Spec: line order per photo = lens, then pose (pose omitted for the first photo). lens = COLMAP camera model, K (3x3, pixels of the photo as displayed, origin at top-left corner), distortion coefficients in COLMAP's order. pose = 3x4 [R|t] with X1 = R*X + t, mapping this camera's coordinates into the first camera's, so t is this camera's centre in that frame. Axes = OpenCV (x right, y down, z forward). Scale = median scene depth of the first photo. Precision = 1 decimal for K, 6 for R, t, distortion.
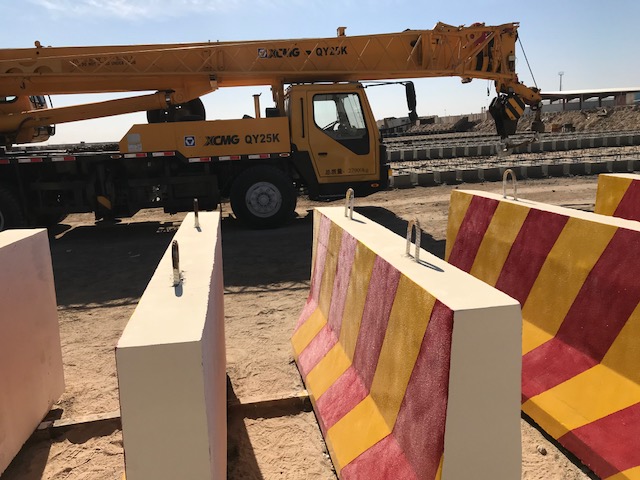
lens RADIAL K [[525.3, 0, 320.0], [0, 525.3, 240.0], [0, 0, 1]] dist [0.033841, -0.010391]
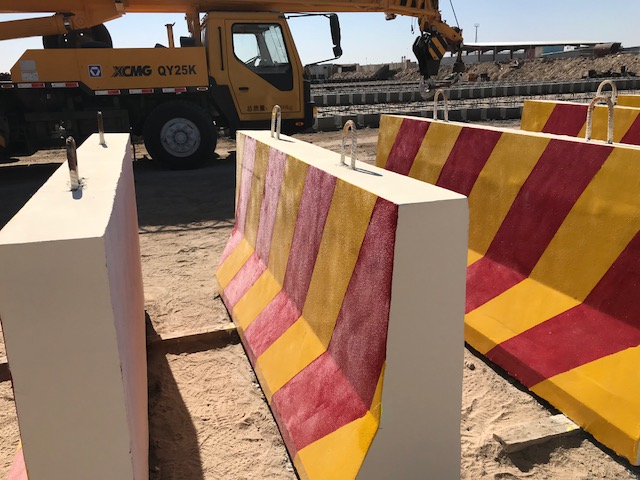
lens RADIAL K [[526.7, 0, 320.0], [0, 526.7, 240.0], [0, 0, 1]] dist [0.025941, -0.015201]
pose [[0.989334, -0.020864, 0.144166, -0.001798], [0.007416, 0.995621, 0.093192, 0.018847], [-0.145479, -0.091129, 0.985156, 0.021639]]
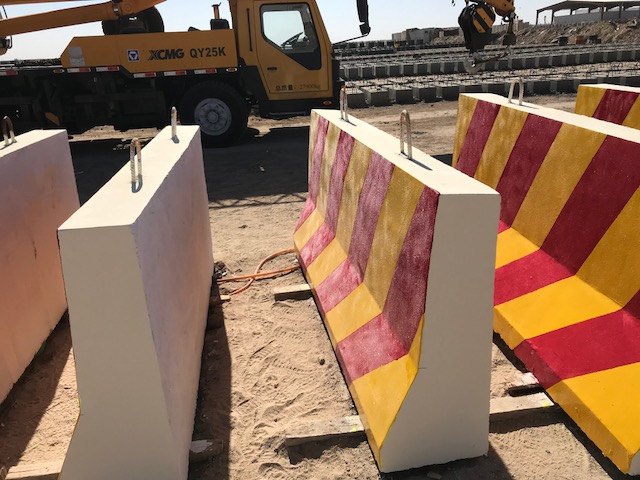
lens RADIAL K [[526.7, 0, 320.0], [0, 526.7, 240.0], [0, 0, 1]] dist [0.025941, -0.015201]
pose [[0.999049, 0.015815, -0.040639, 0.138774], [-0.009467, 0.988353, 0.151882, -0.001430], [0.042567, -0.151353, 0.987563, -0.003549]]
